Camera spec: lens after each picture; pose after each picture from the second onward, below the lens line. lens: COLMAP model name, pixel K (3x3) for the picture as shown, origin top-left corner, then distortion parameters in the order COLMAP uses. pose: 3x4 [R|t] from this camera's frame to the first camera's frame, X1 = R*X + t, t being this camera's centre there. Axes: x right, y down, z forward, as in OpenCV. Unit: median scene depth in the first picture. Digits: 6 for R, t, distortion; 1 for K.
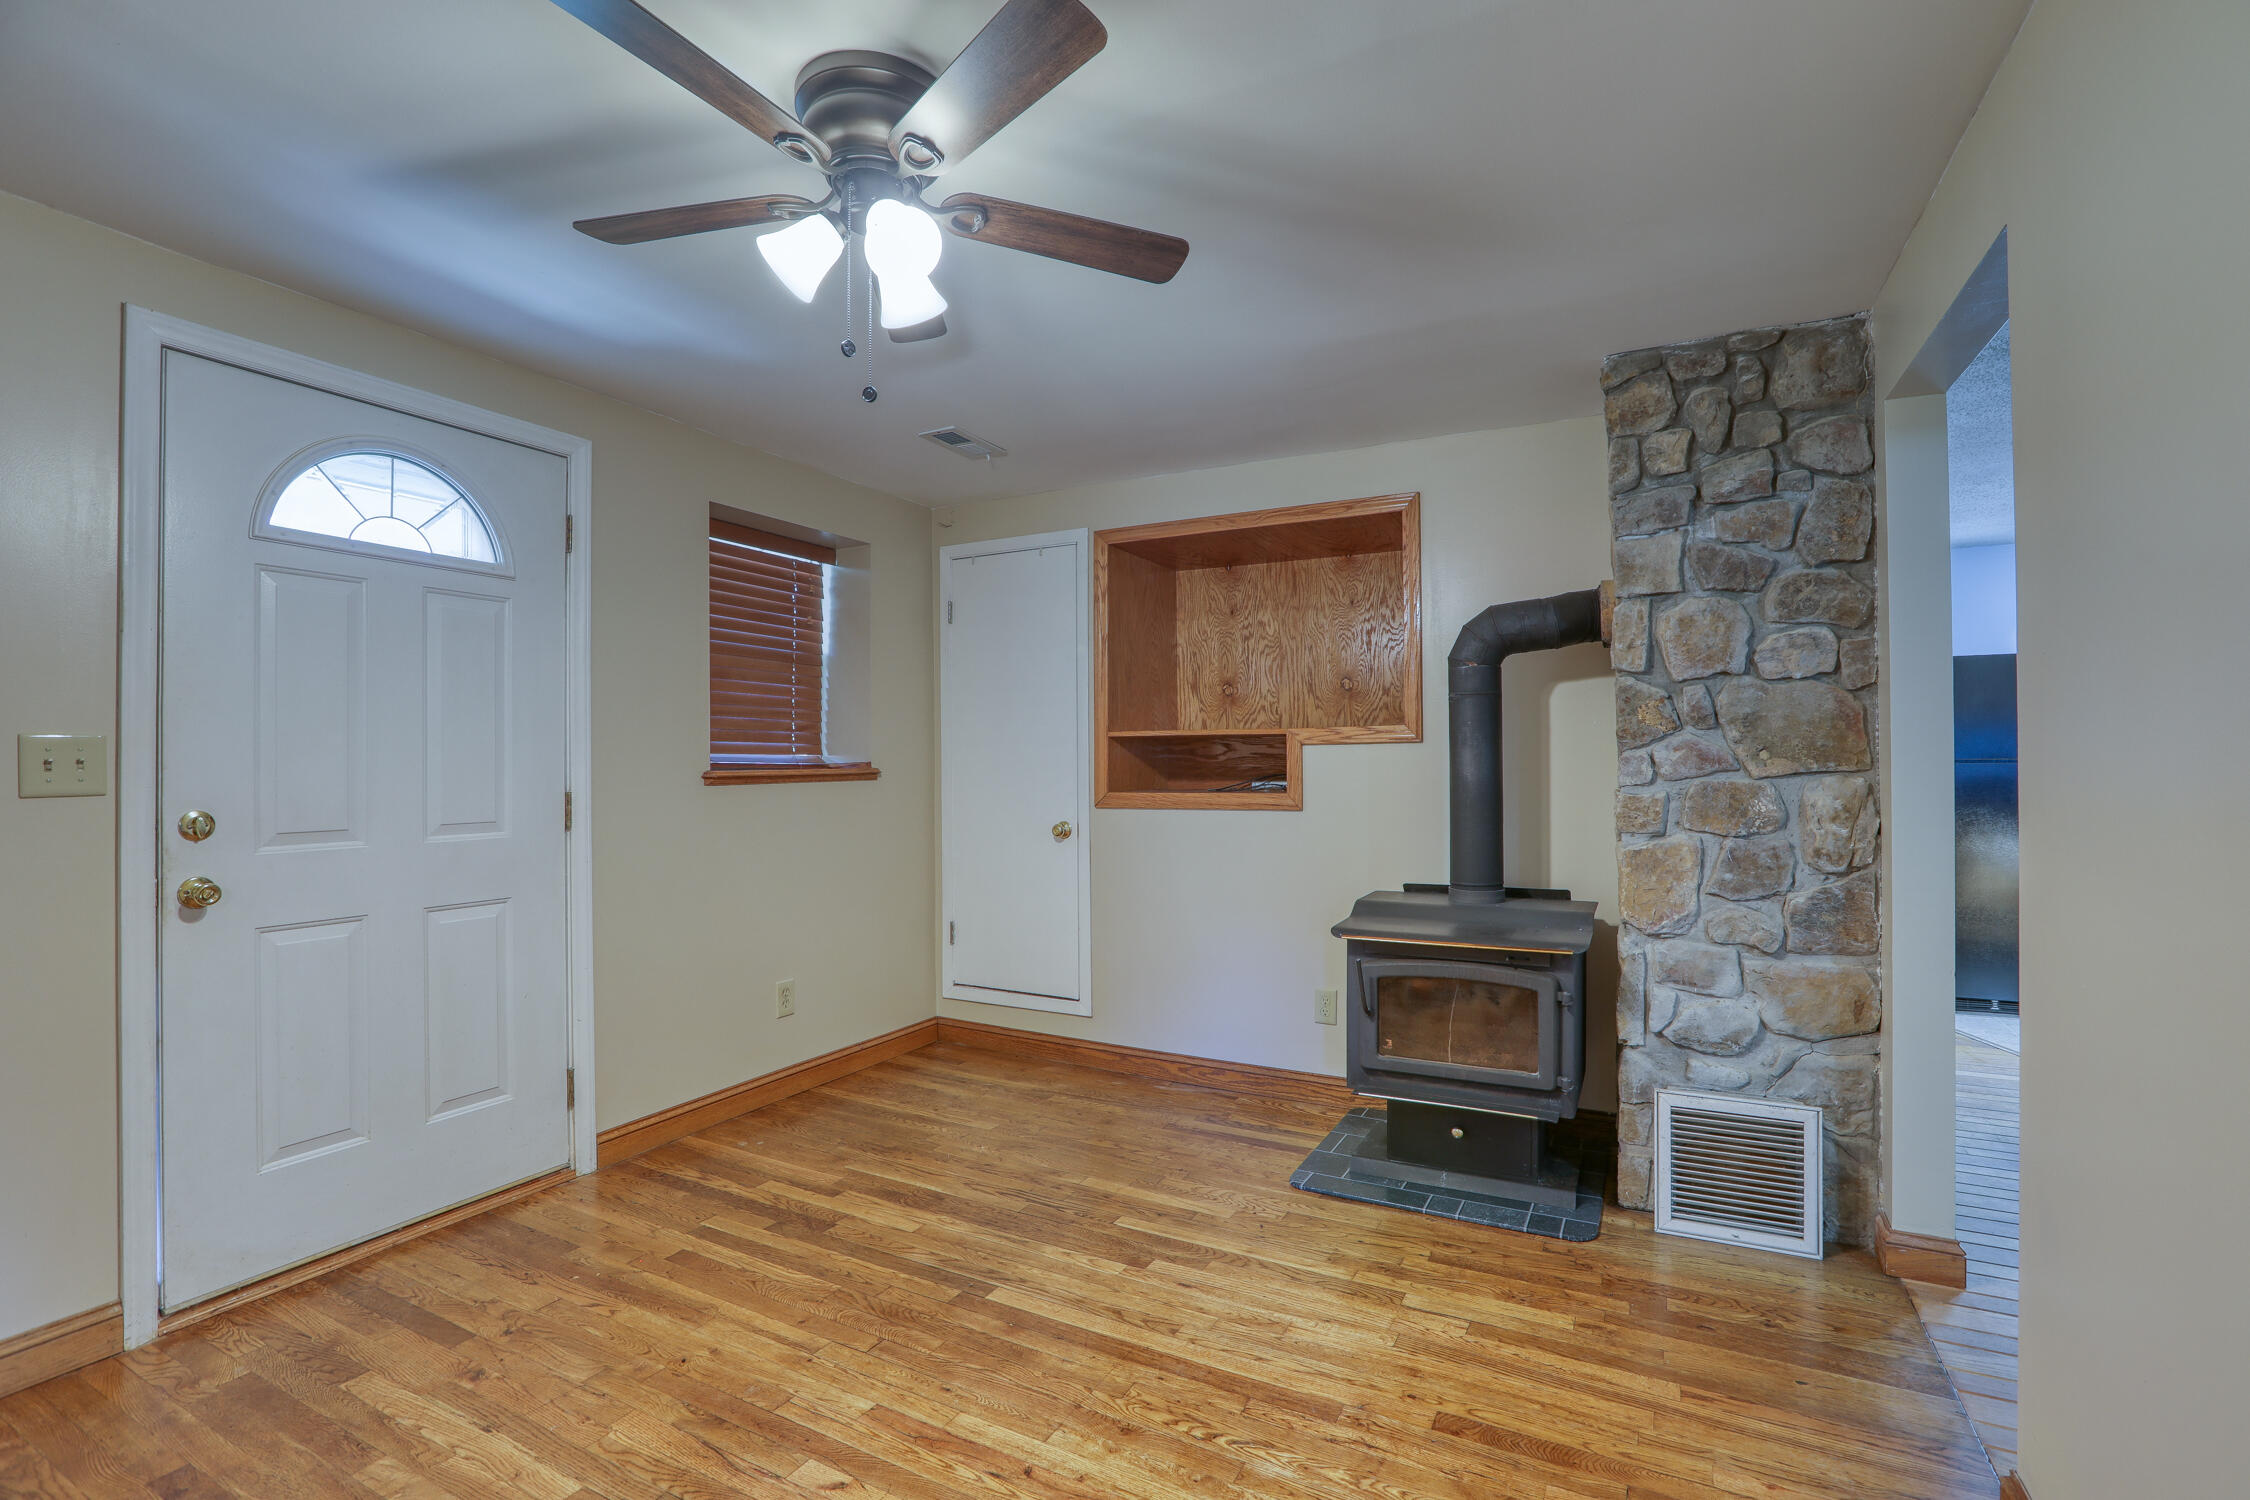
lens RADIAL K [[1037.8, 0, 1137.7], [0, 1037.8, 749.2], [0, 0, 1]] dist [-0.046347, 0.014347]
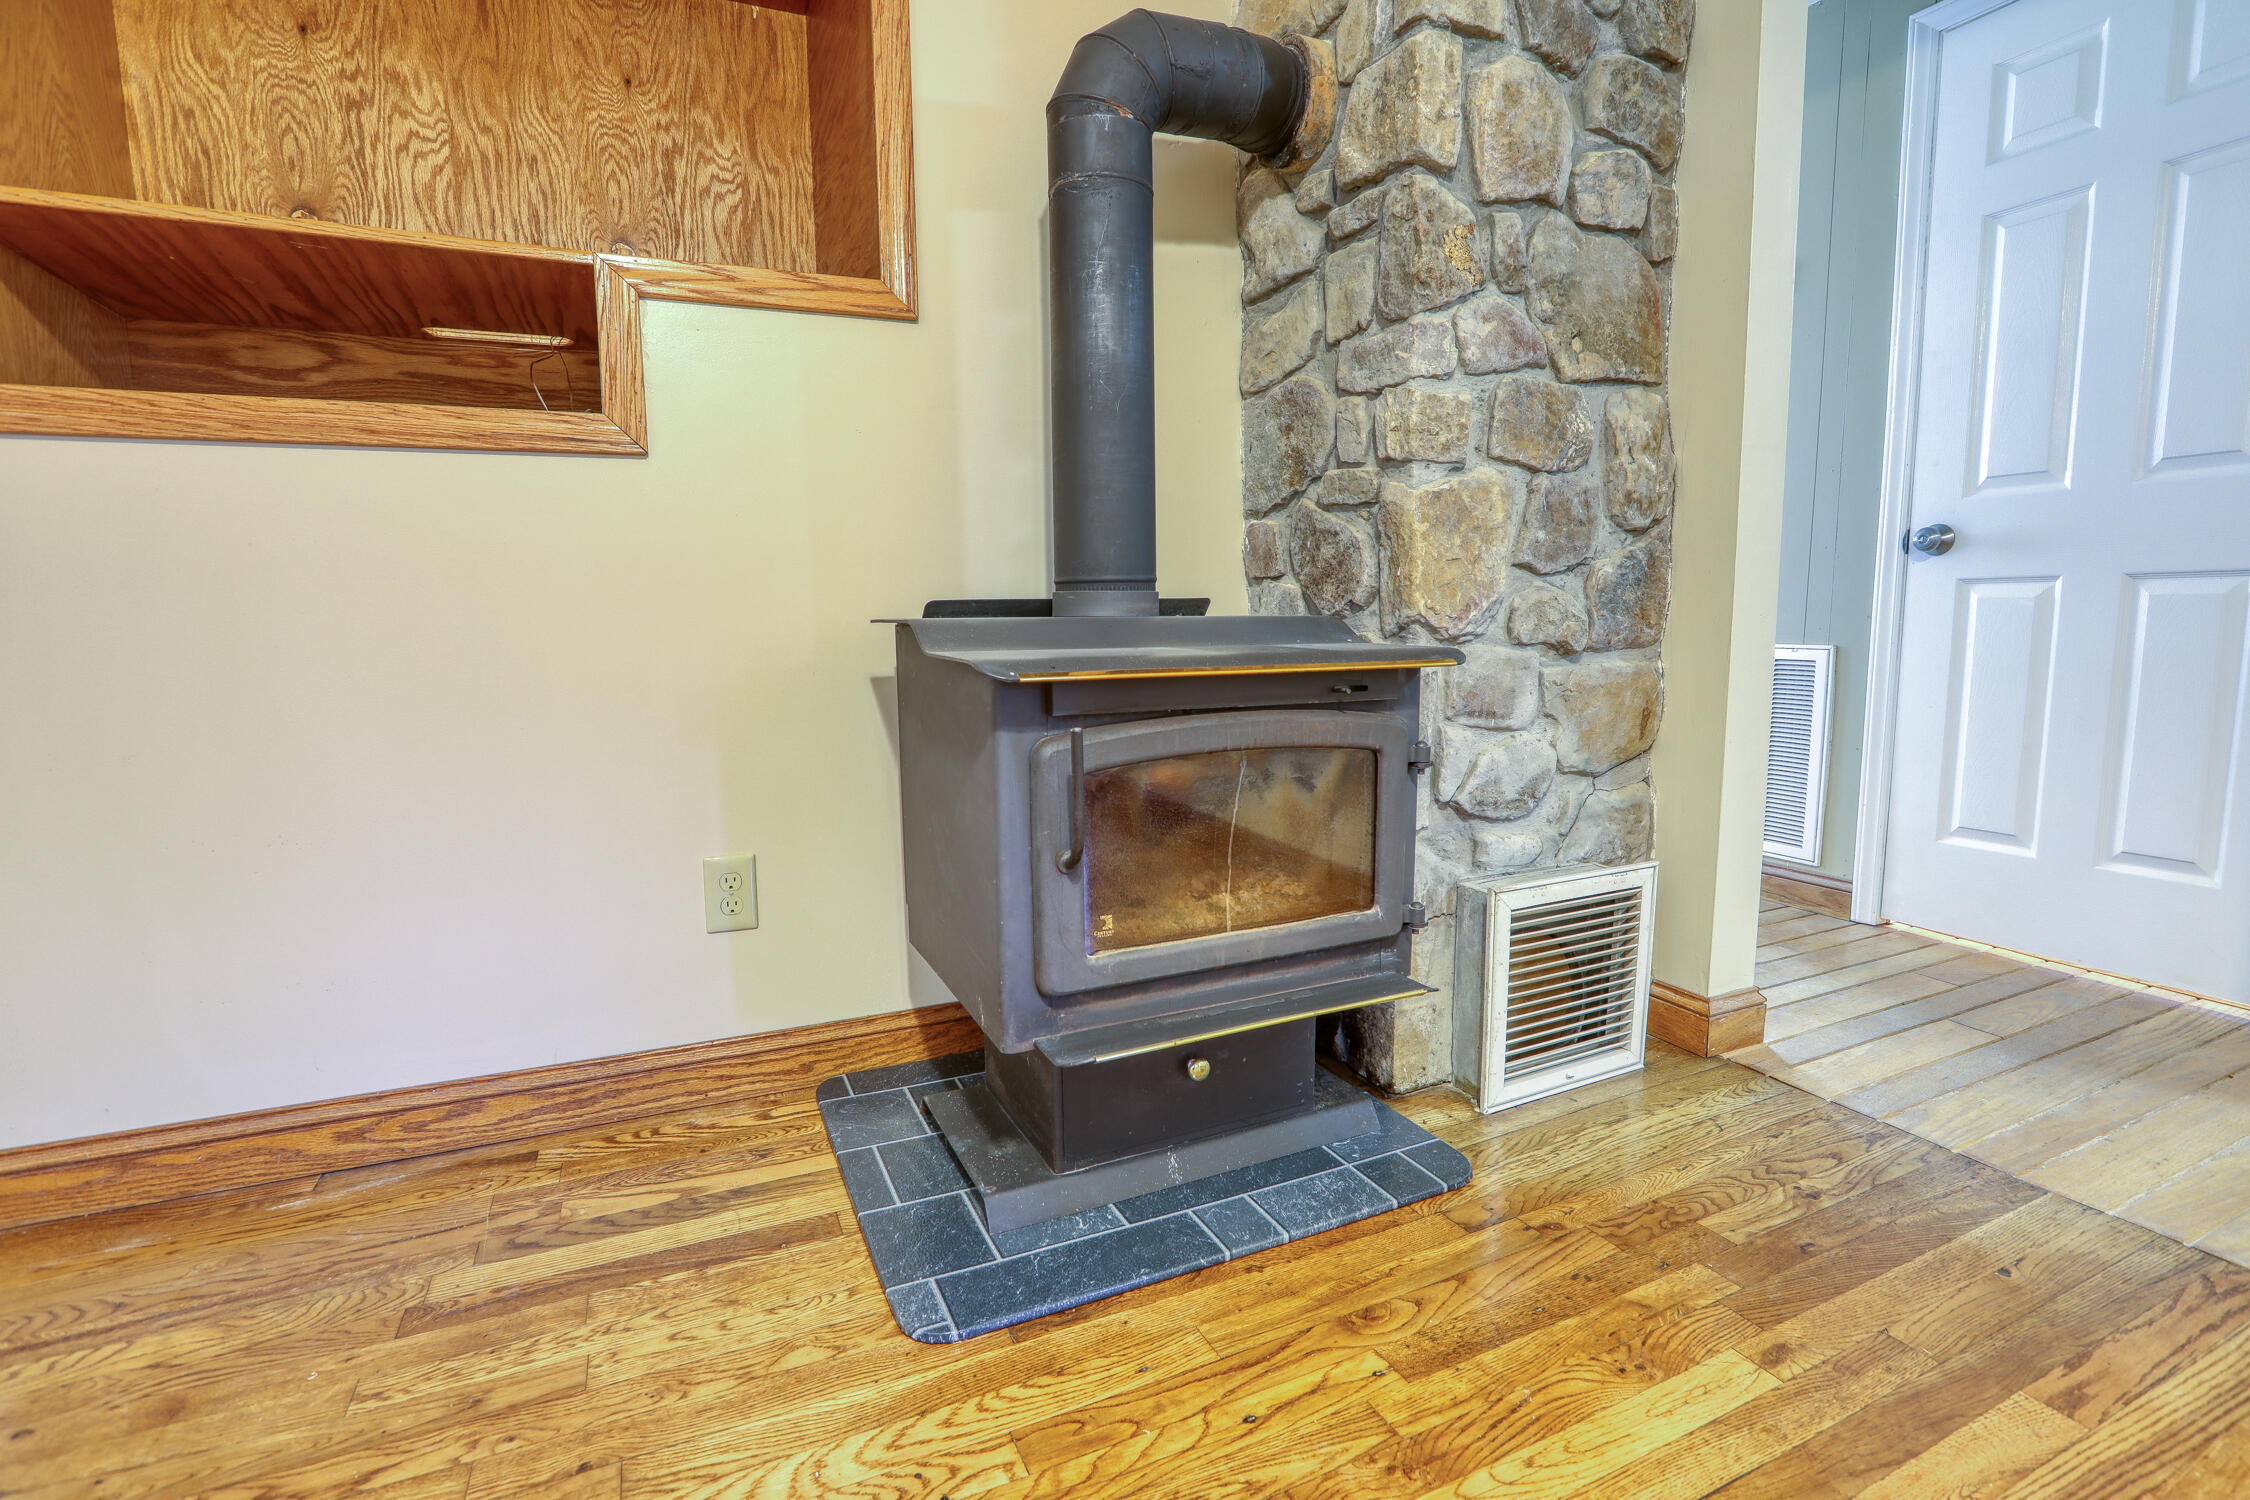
lens RADIAL K [[1037.8, 0, 1137.7], [0, 1037.8, 751.6], [0, 0, 1]] dist [-0.046347, 0.014347]
pose [[0.608973, -0.105901, 0.786089, -0.082961], [0.000652, 0.991114, 0.133016, 0.164906], [-0.793190, -0.080490, 0.603631, 0.771676]]
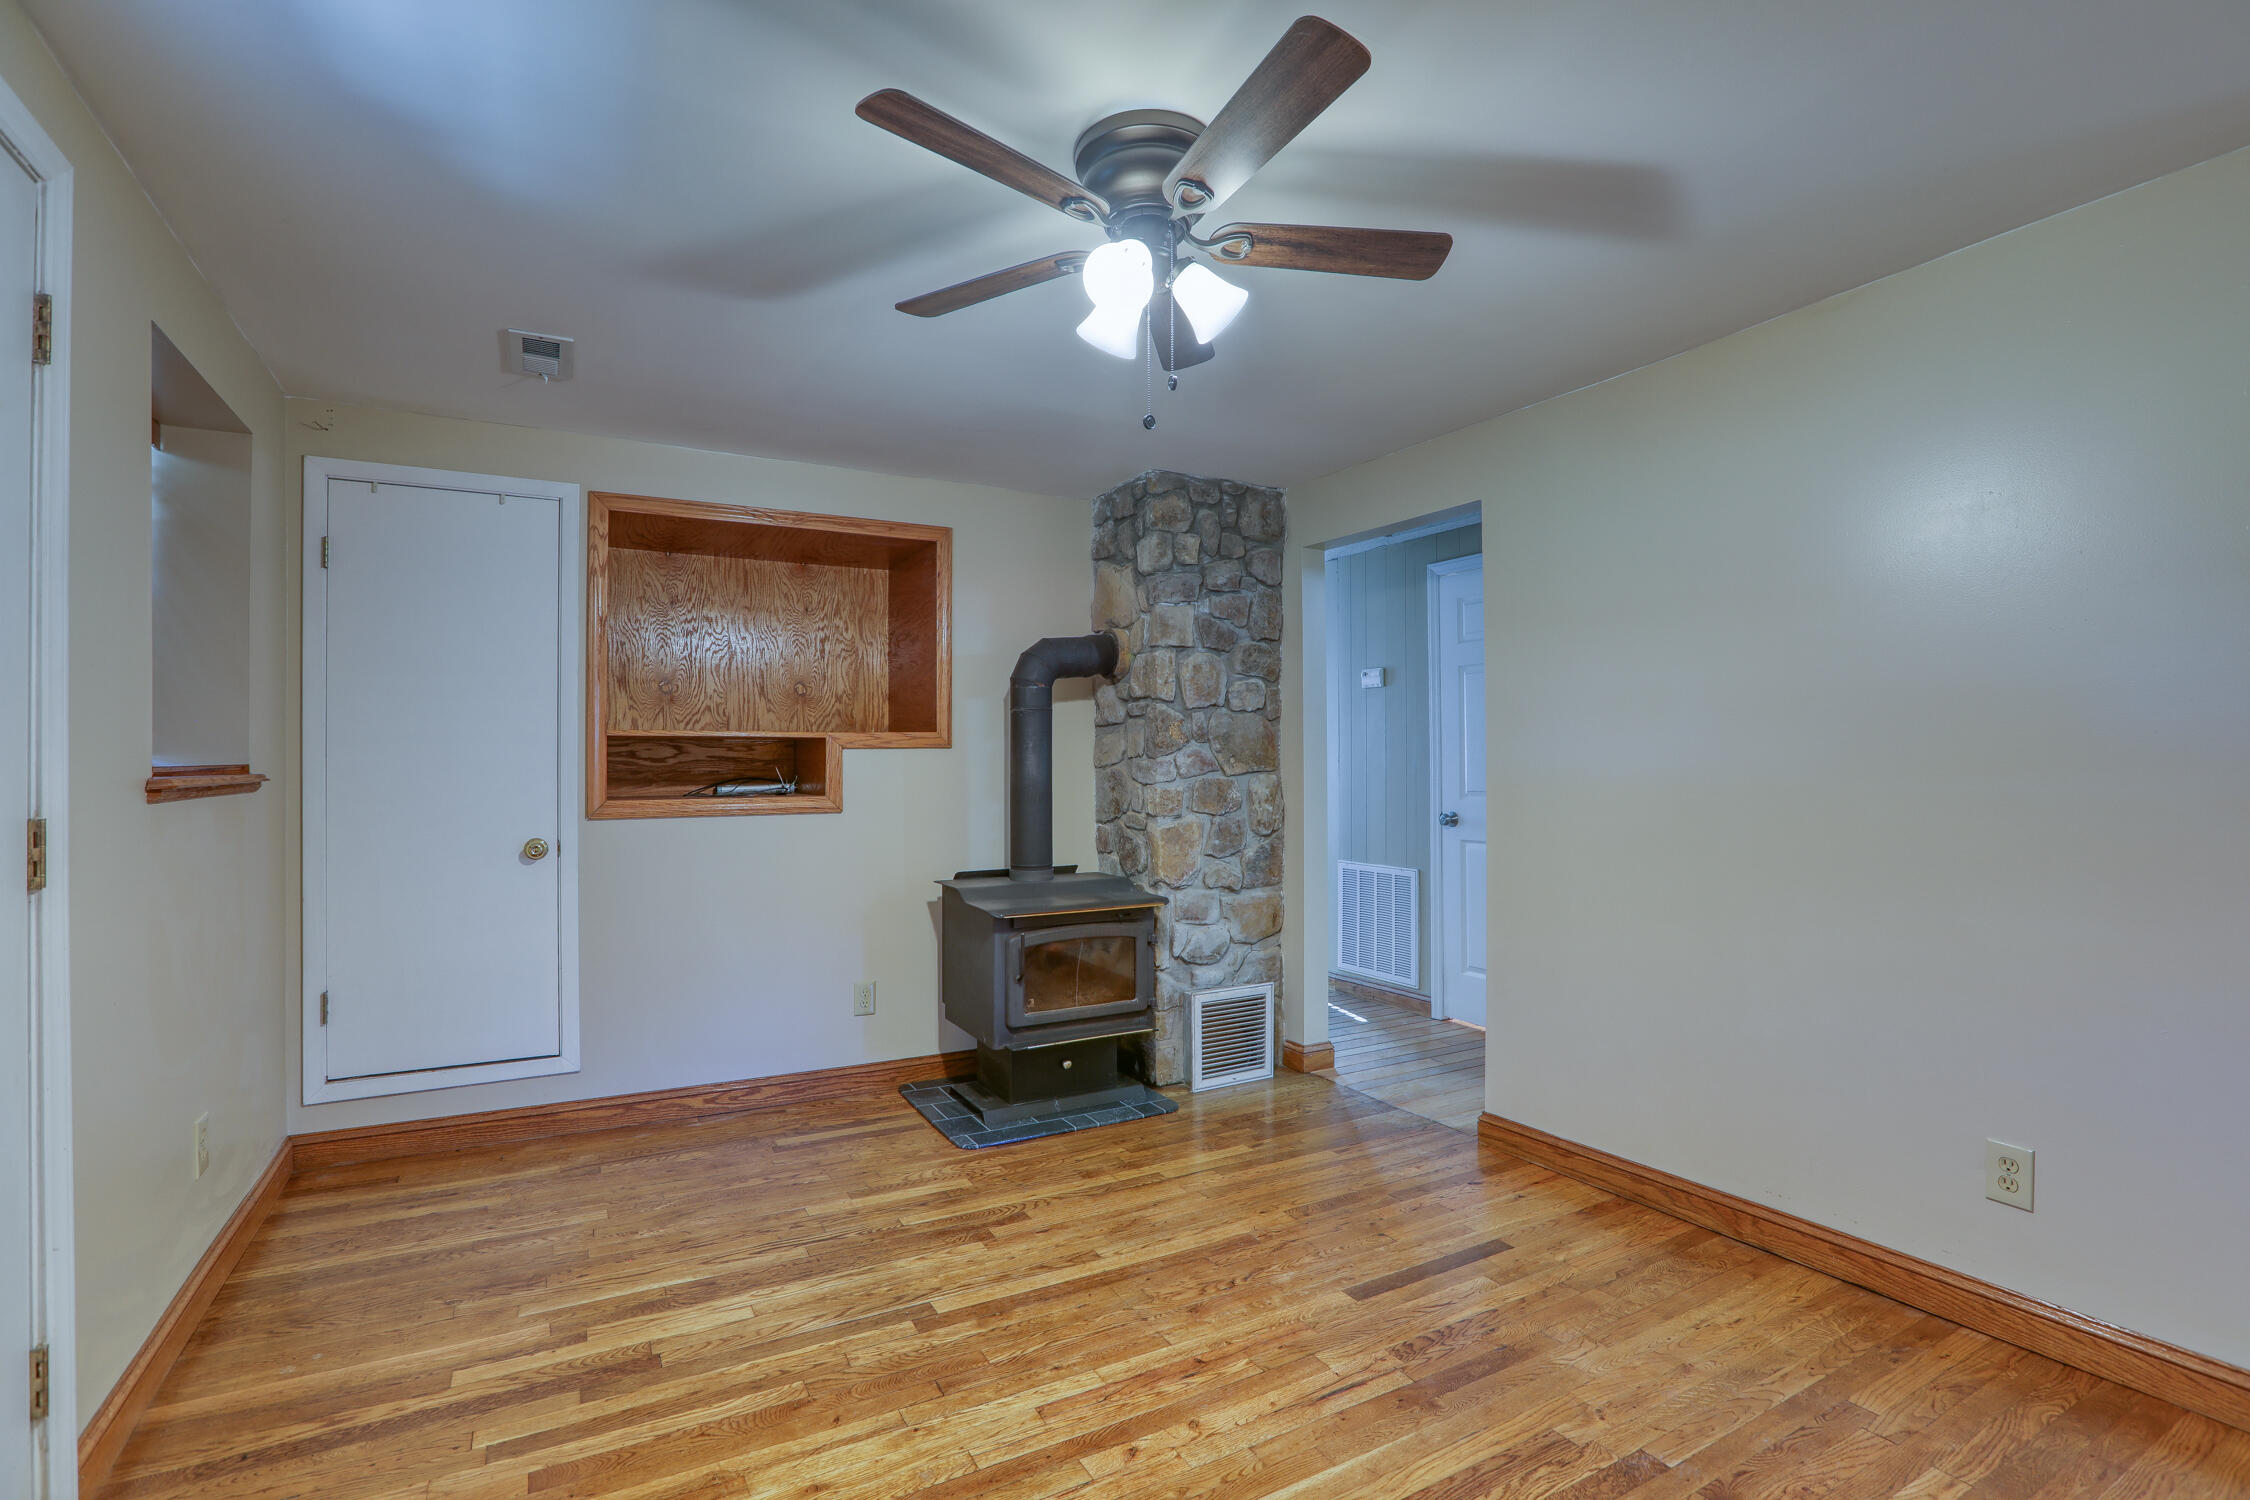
lens RADIAL K [[1037.8, 0, 1134.6], [0, 1037.8, 753.8], [0, 0, 1]] dist [-0.046347, 0.014347]
pose [[0.547358, 0.009654, 0.836843, -0.724472], [-0.008419, 0.999946, -0.006029, 0.005987], [-0.836856, -0.003746, 0.547410, 0.262238]]
